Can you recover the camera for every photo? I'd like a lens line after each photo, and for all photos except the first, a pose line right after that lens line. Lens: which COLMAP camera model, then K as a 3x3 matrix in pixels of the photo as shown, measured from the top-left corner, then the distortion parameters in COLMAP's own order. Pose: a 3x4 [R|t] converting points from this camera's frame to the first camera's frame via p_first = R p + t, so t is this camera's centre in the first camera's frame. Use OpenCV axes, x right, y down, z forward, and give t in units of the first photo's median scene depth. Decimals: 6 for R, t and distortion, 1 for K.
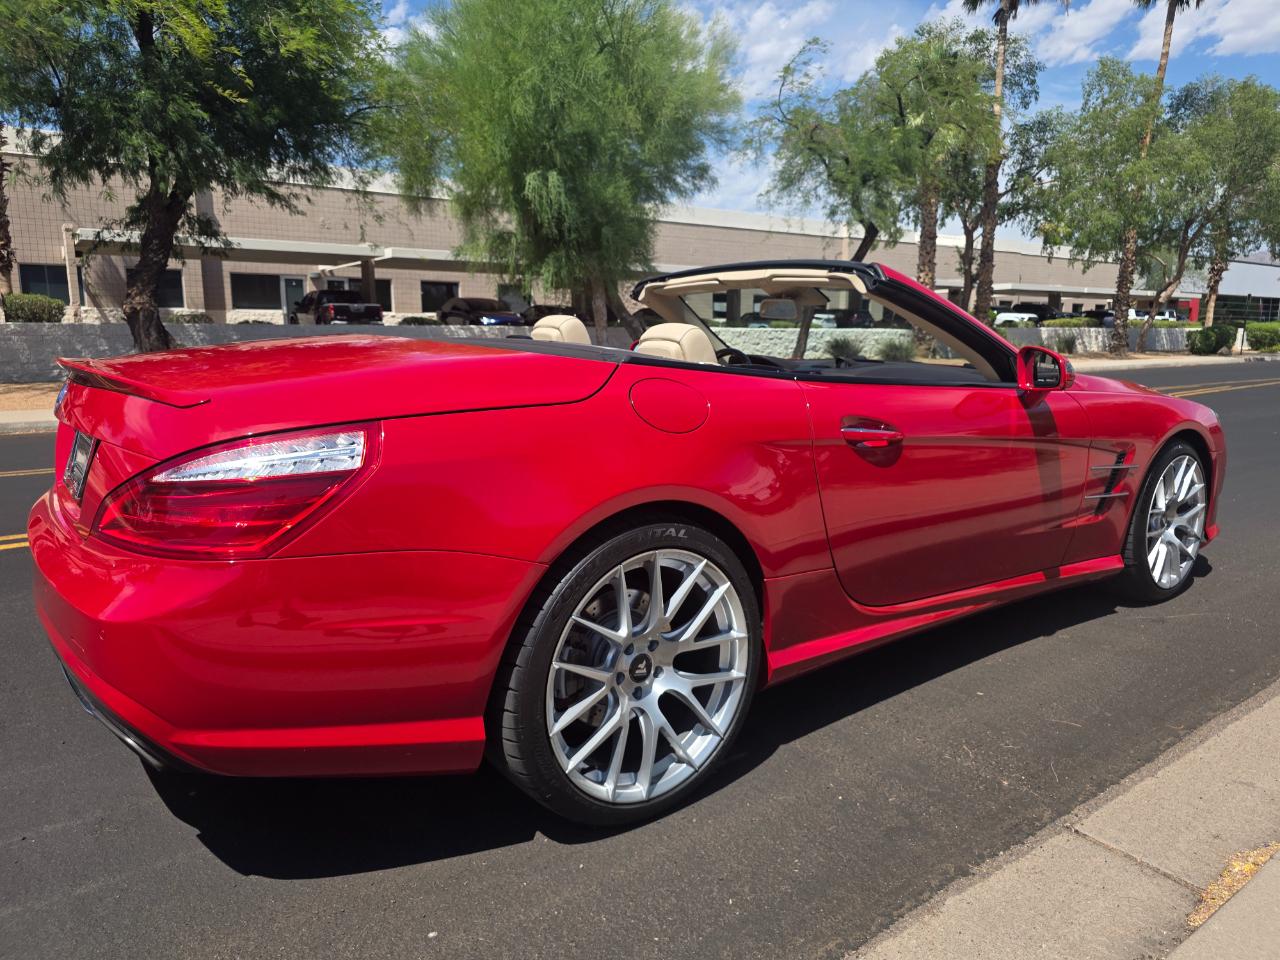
lens RADIAL K [[870.3, 0, 642.9], [0, 870.3, 484.5], [0, 0, 1]] dist [0.035486, -0.032142]
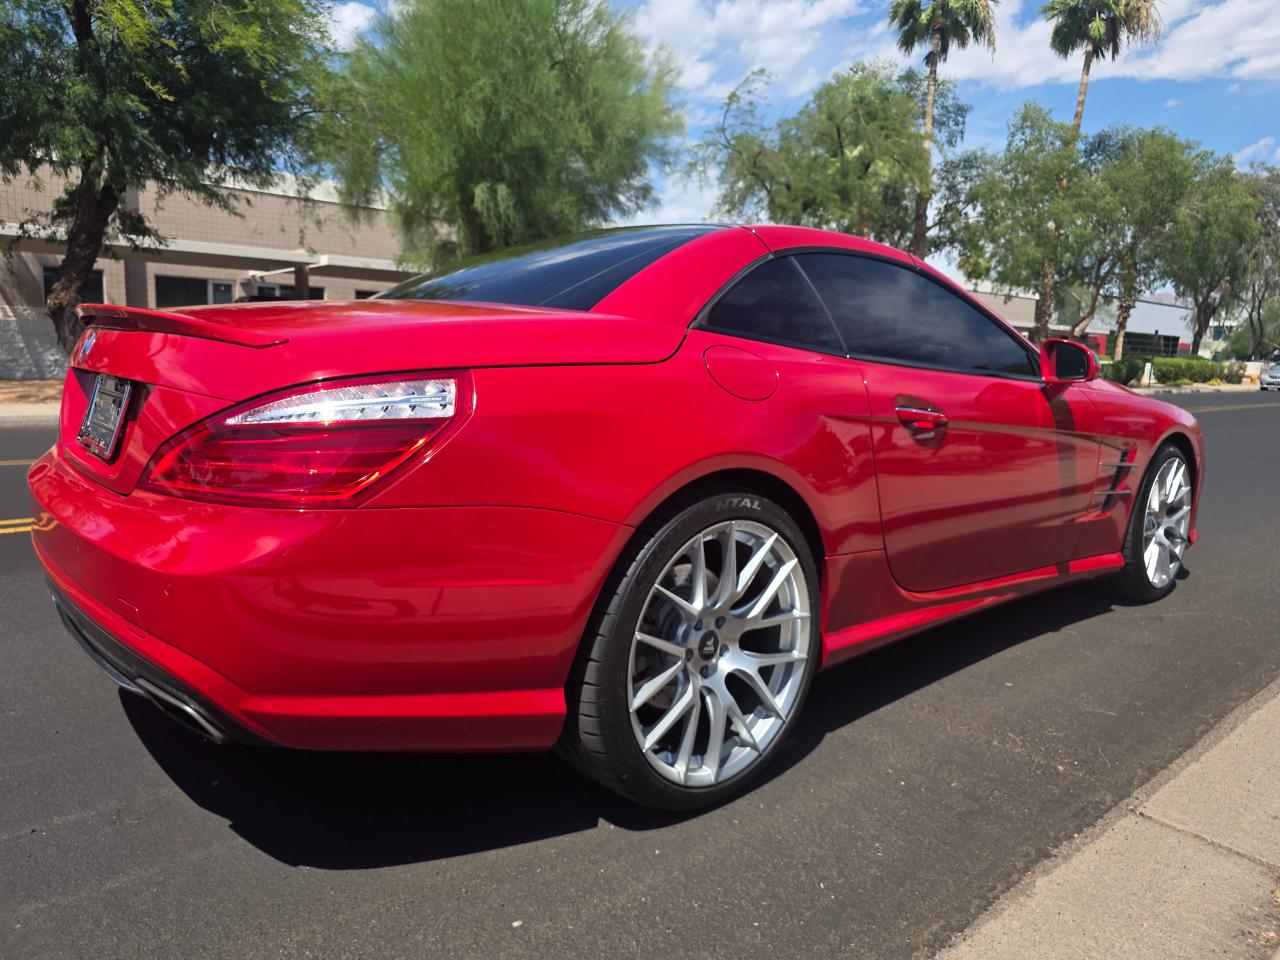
lens RADIAL K [[870.3, 0, 636.9], [0, 870.3, 472.1], [0, 0, 1]] dist [0.035486, -0.032142]
pose [[0.996970, 0.019109, 0.075405, -0.085918], [-0.016303, 0.999158, -0.037655, 0.031705], [-0.076061, 0.036311, 0.996442, 0.024264]]
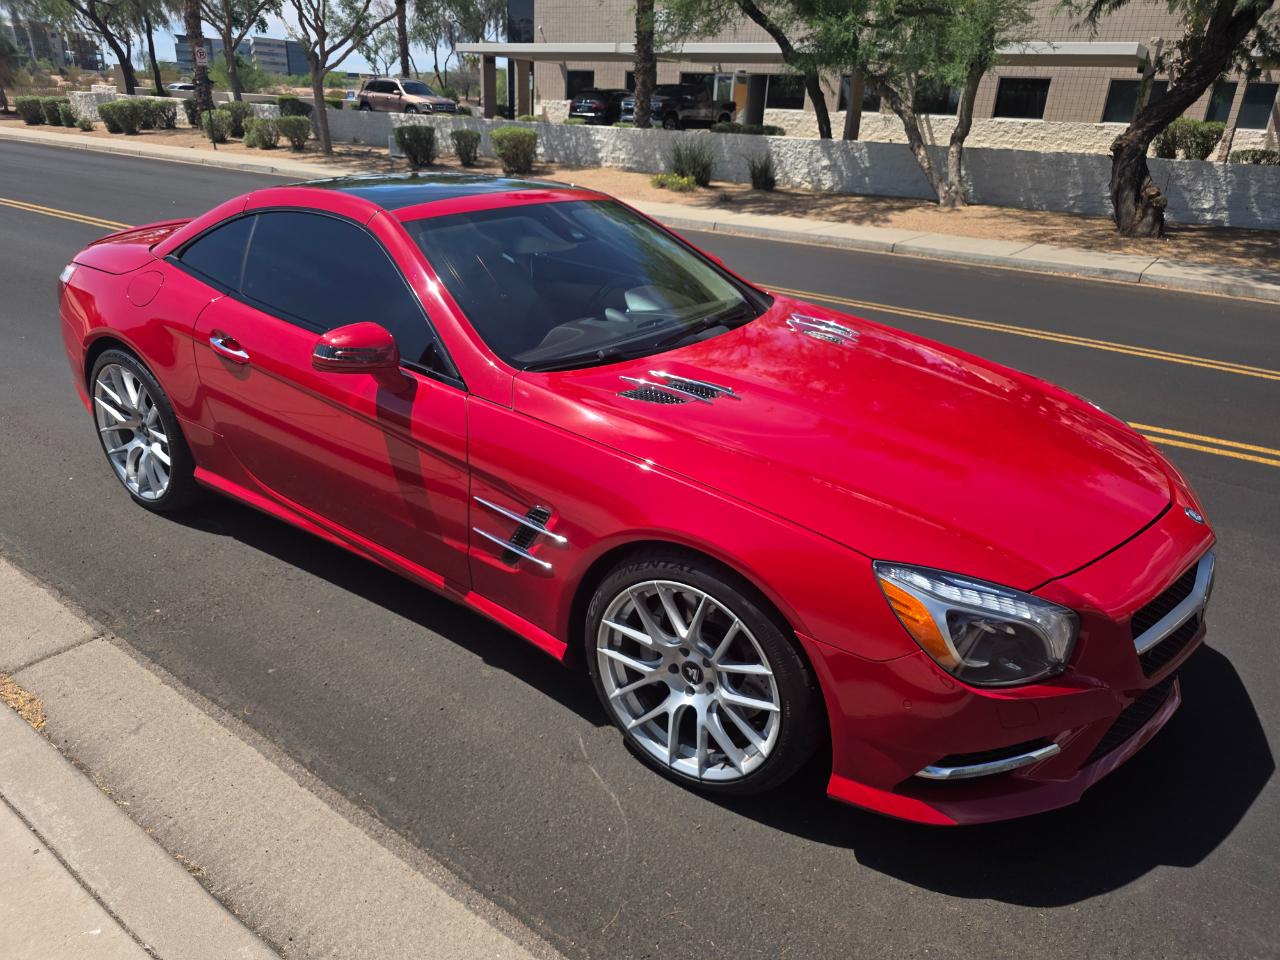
lens RADIAL K [[870.3, 0, 624.0], [0, 870.3, 482.0], [0, 0, 1]] dist [0.035486, -0.032142]
pose [[0.284861, 0.381110, -0.879551, 1.066965], [-0.202883, 0.920750, 0.333254, -0.278959], [0.936853, 0.083515, 0.339606, 0.724683]]
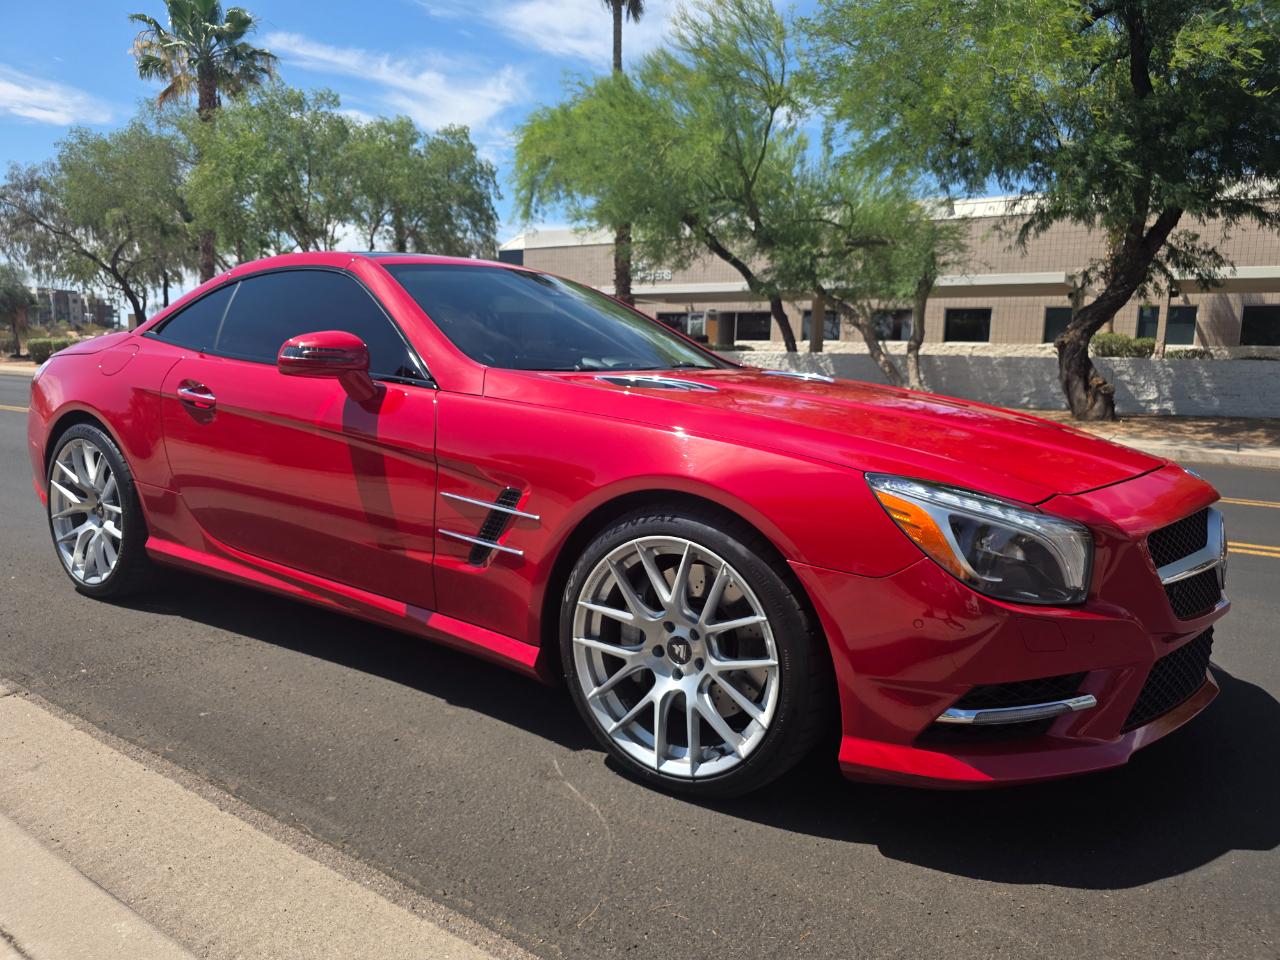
lens RADIAL K [[870.3, 0, 637.8], [0, 870.3, 472.3], [0, 0, 1]] dist [0.035486, -0.032142]
pose [[0.319075, 0.126871, -0.939199, 1.084740], [-0.186172, 0.980081, 0.069145, -0.102283], [0.929264, 0.152790, 0.336339, 0.764156]]
